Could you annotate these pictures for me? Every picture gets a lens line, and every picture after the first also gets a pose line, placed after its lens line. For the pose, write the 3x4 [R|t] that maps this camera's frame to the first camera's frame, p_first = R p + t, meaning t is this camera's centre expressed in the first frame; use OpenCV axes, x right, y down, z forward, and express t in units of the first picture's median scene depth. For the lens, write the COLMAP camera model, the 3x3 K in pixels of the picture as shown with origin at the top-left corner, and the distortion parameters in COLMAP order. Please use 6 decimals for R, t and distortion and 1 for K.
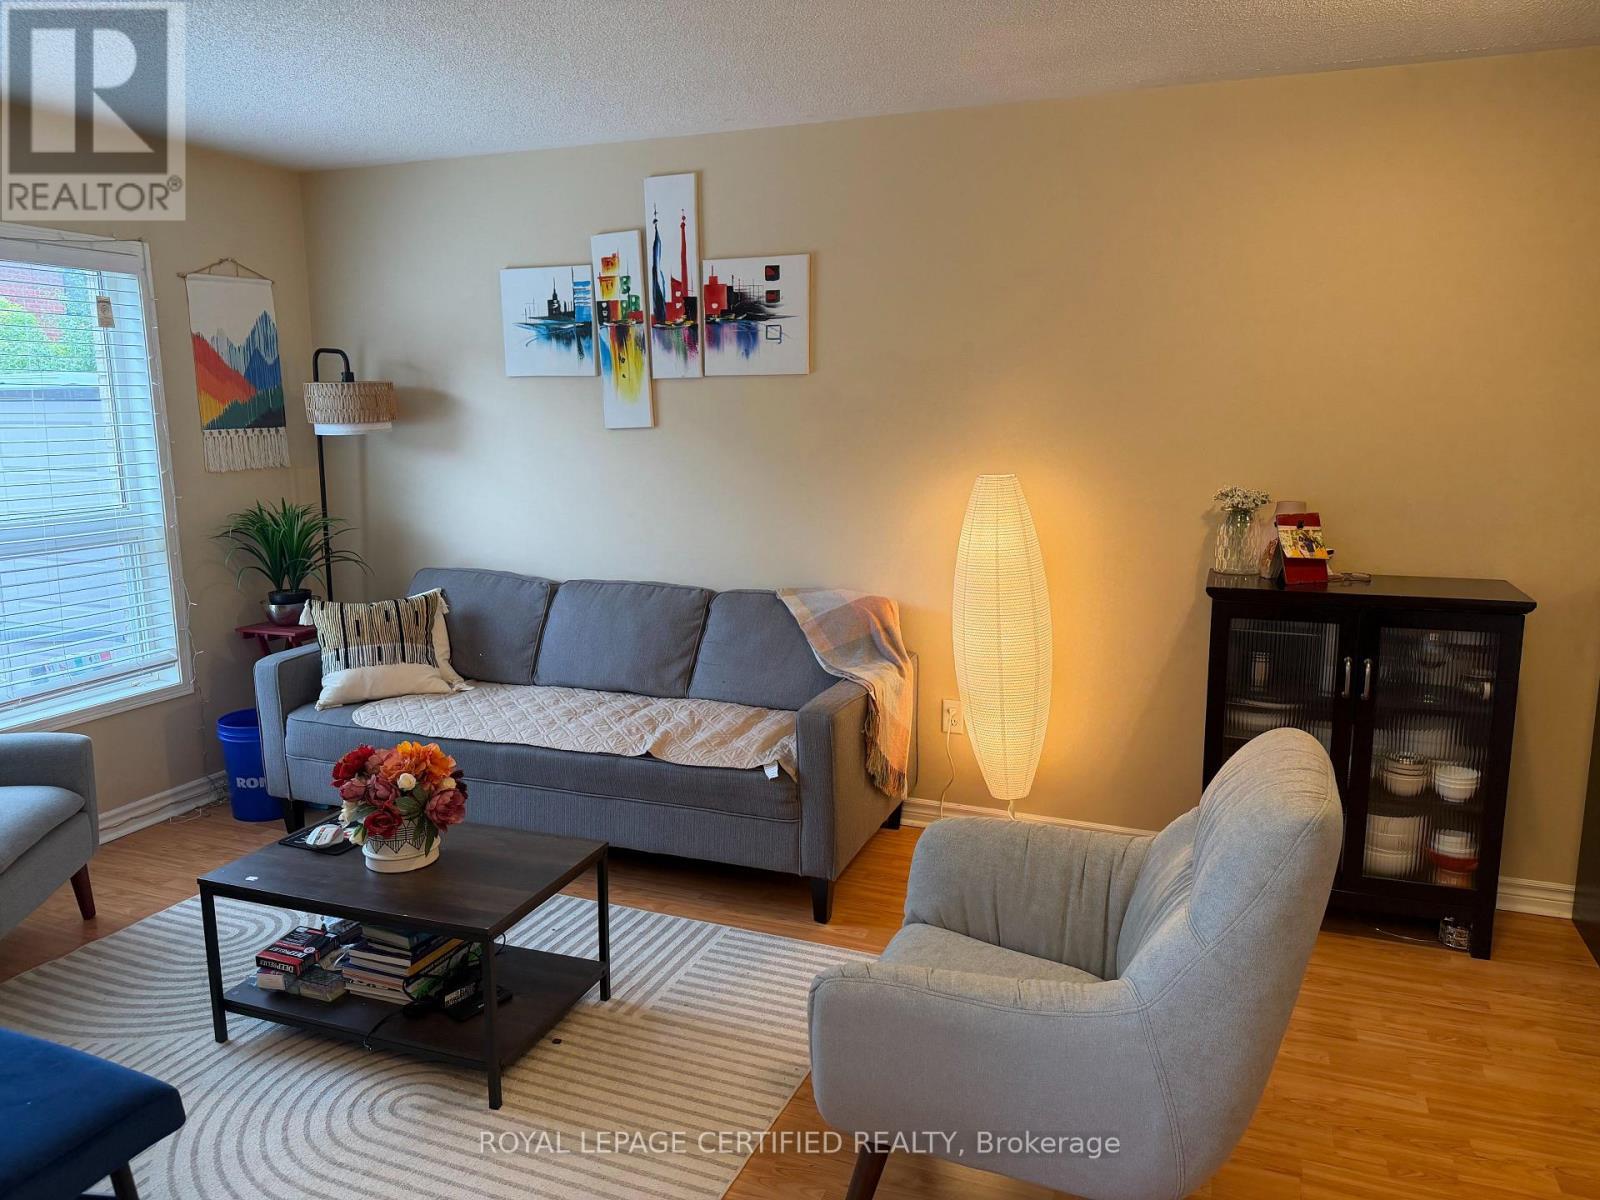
lens RADIAL K [[1122.3, 0, 809.9], [0, 1122.3, 609.8], [0, 0, 1]] dist [0.076685, -0.117478]
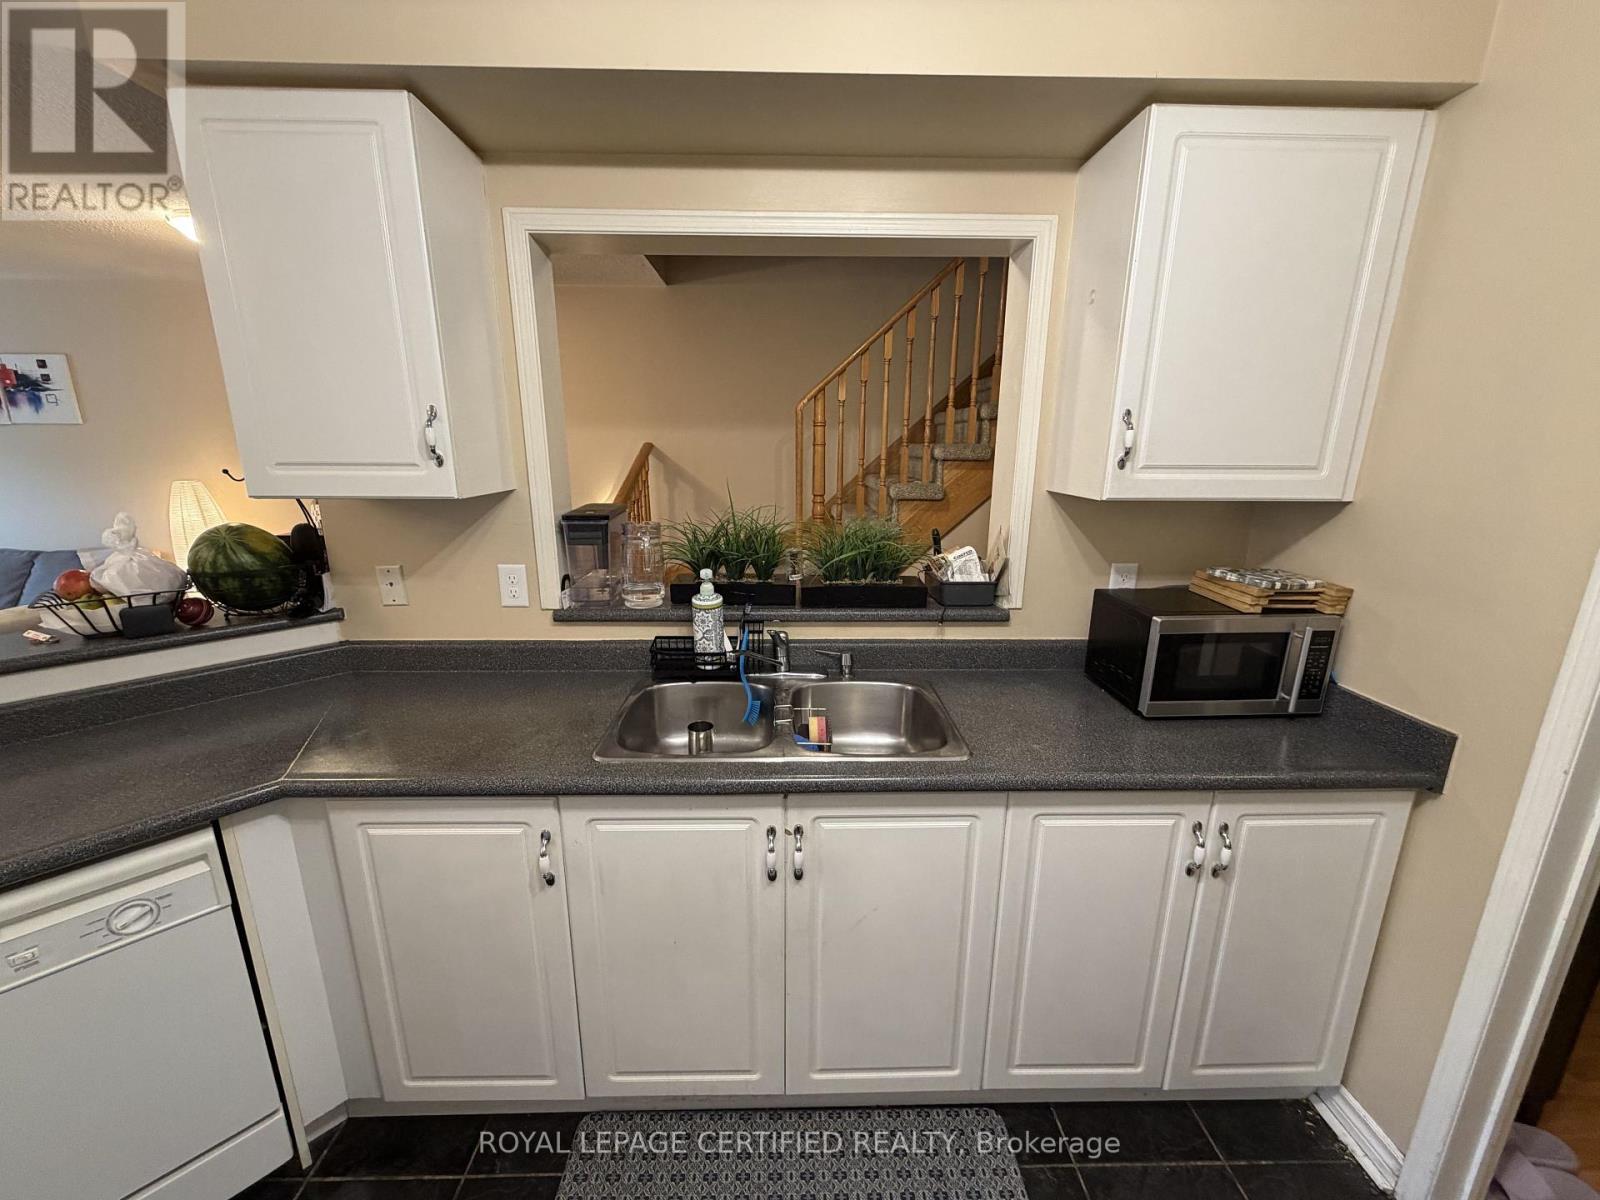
lens RADIAL K [[641.1, 0, 804.7], [0, 641.1, 600.2], [0, 0, 1]] dist [-0.001574, -0.000193]
pose [[0.924992, -0.085041, 0.370349, 0.628126], [0.060549, 0.995169, 0.077284, 0.051587], [-0.375132, -0.049063, 0.925672, -0.337429]]
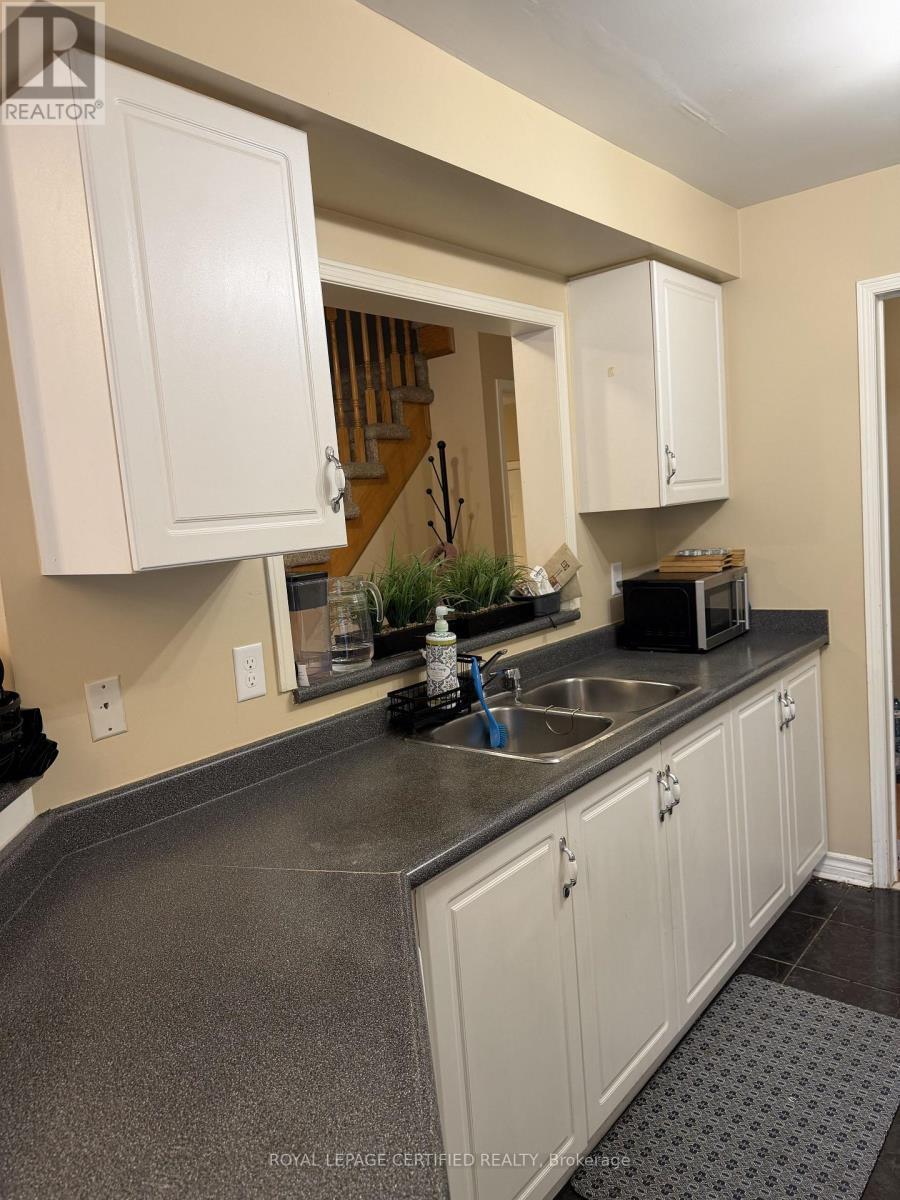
lens RADIAL K [[841.7, 0, 426.6], [0, 841.7, 600.3], [0, 0, 1]] dist [0.076685, -0.117478]
pose [[0.328629, -0.129129, 0.935590, -0.966644], [0.247286, 0.967816, 0.046717, -0.037985], [-0.911511, 0.216006, 0.349984, 0.505007]]
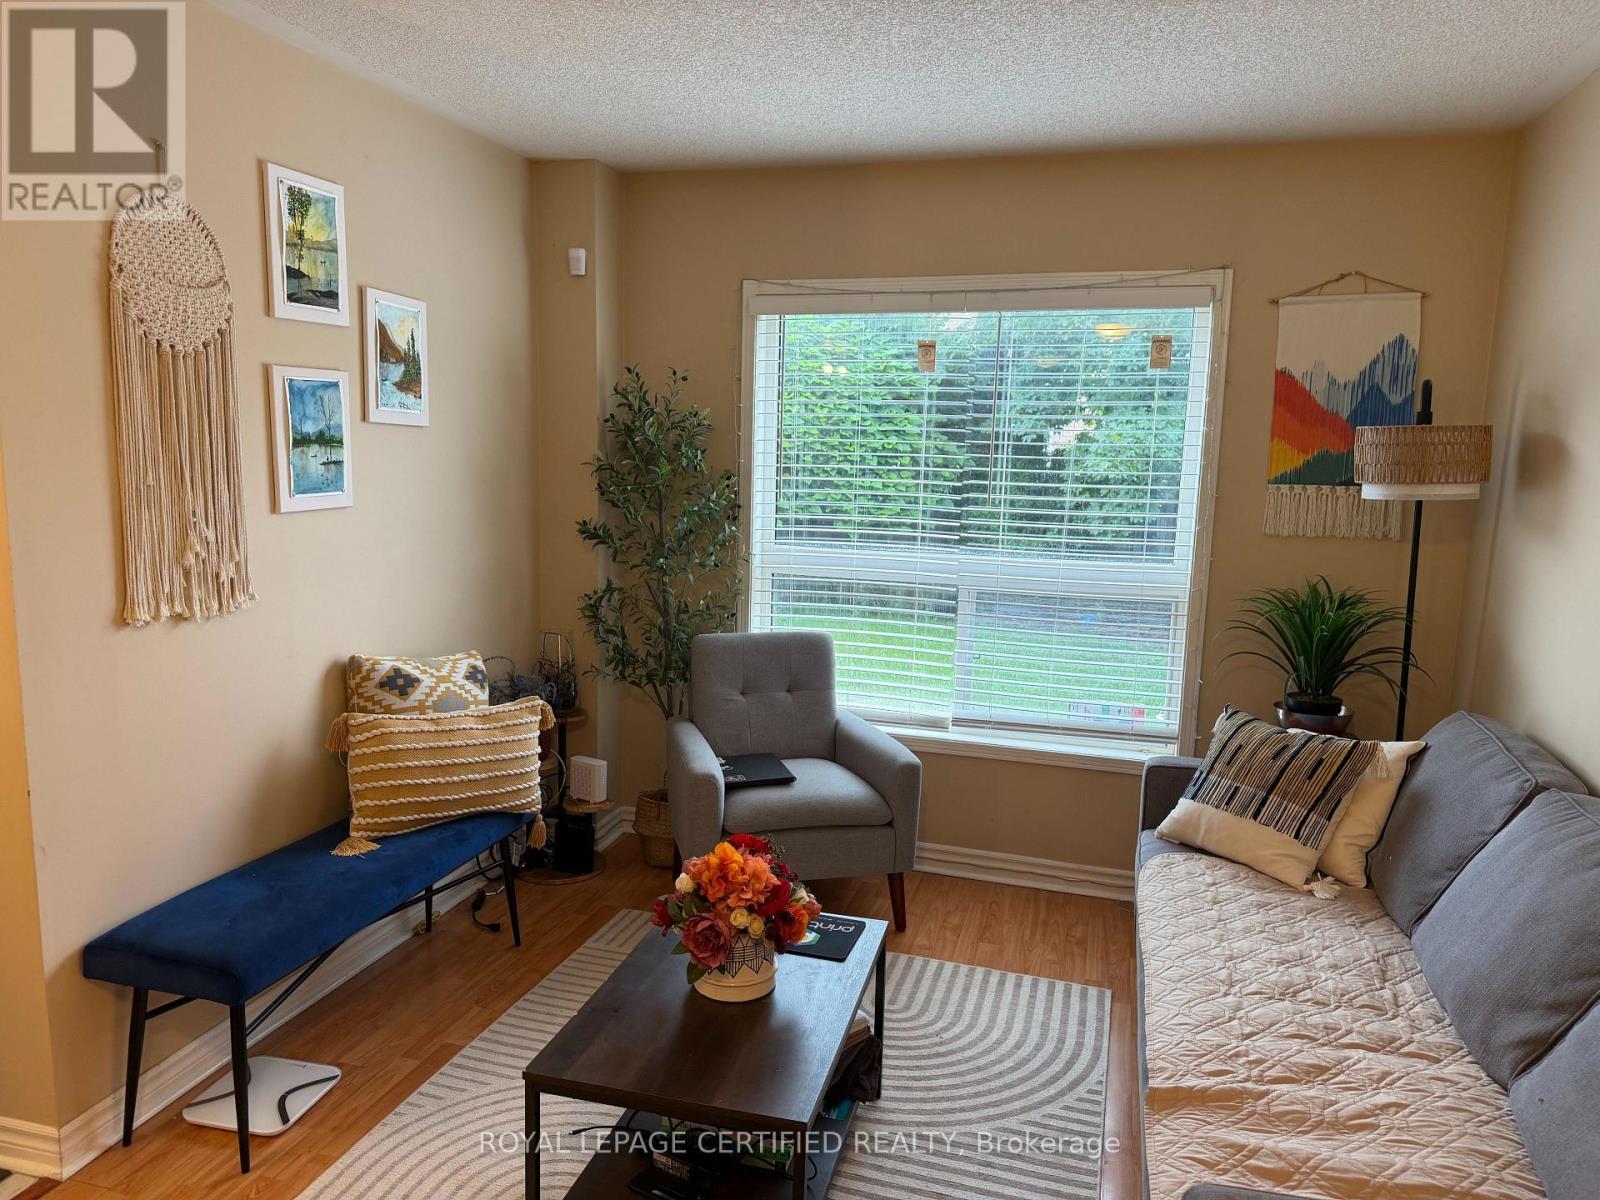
lens RADIAL K [[1122.3, 0, 780.2], [0, 1122.3, 609.2], [0, 0, 1]] dist [0.076685, -0.117478]
pose [[0.070319, 0.149699, -0.986228, 0.289801], [-0.201075, 0.970508, 0.132976, -0.112742], [0.977049, 0.188955, 0.098346, 0.611323]]
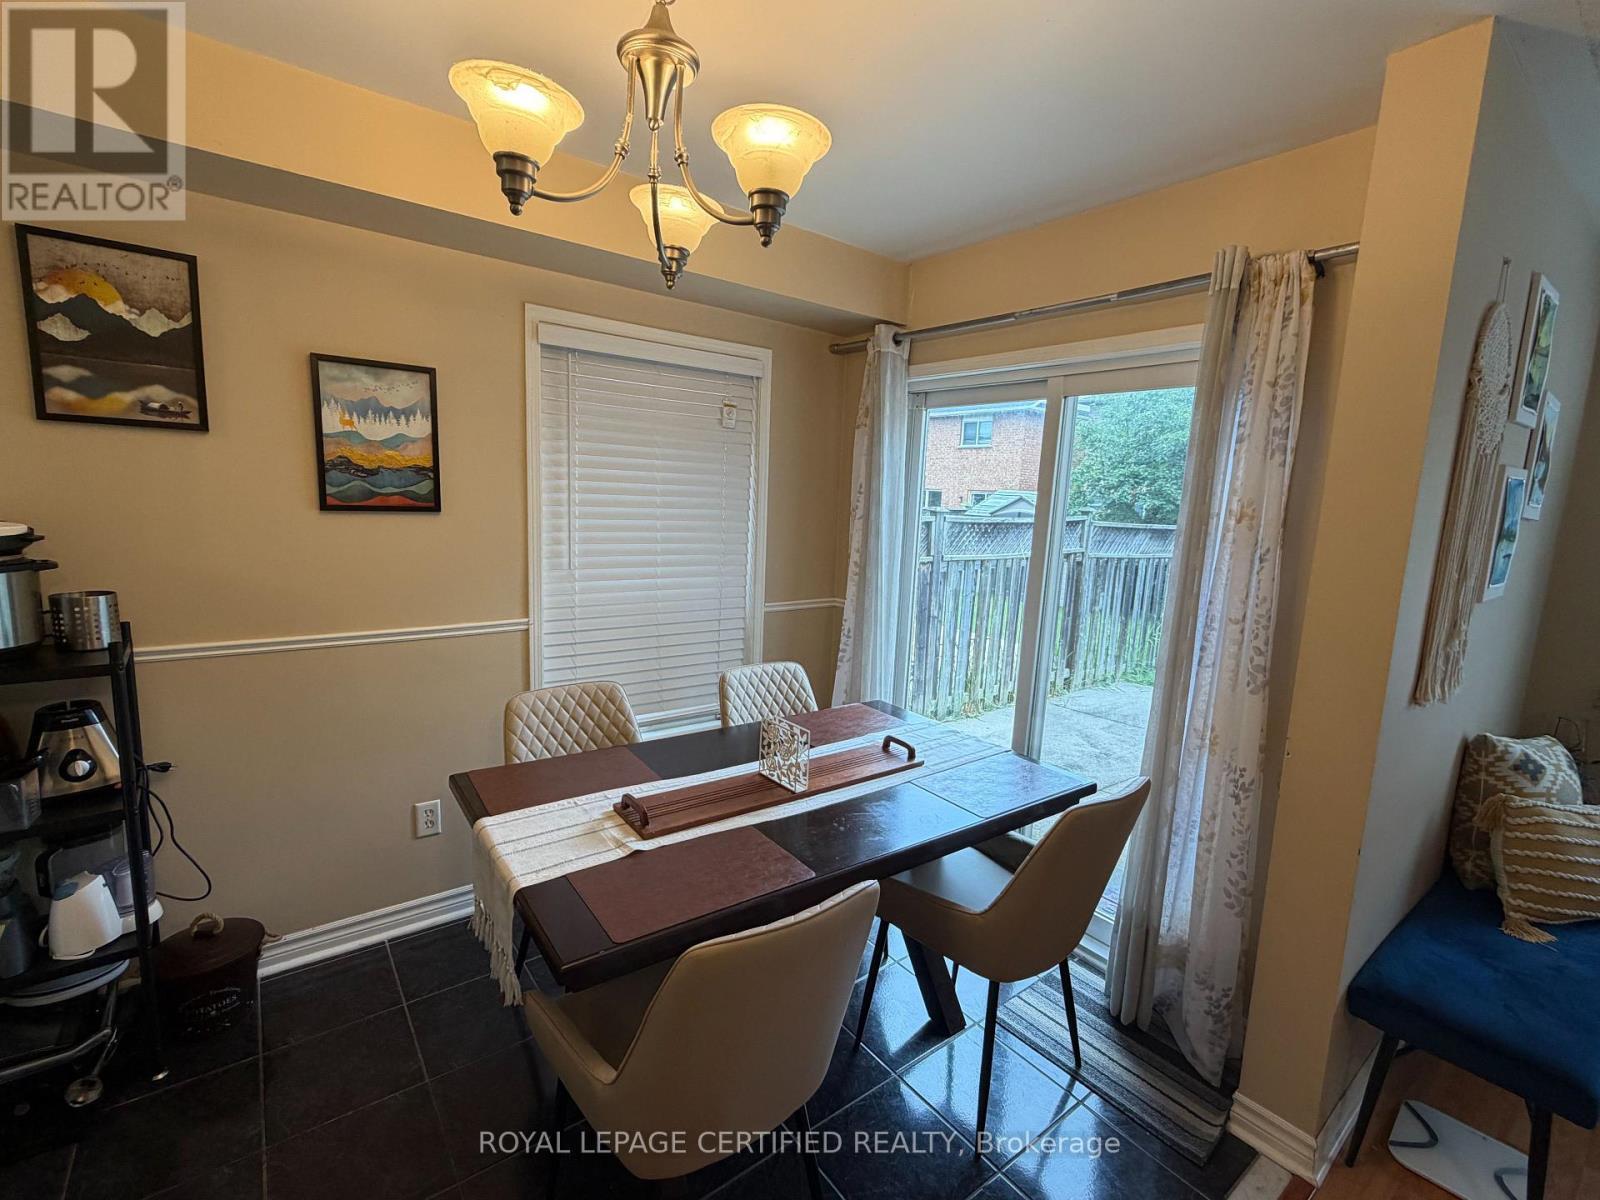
lens RADIAL K [[717.1, 0, 802.7], [0, 717.1, 603.5], [0, 0, 1]] dist [0.002921, -0.000420]
pose [[-0.518208, 0.108341, -0.848365, 0.205895], [-0.195050, 0.950832, 0.240570, -0.042444], [0.832716, 0.290139, -0.471597, 0.222970]]
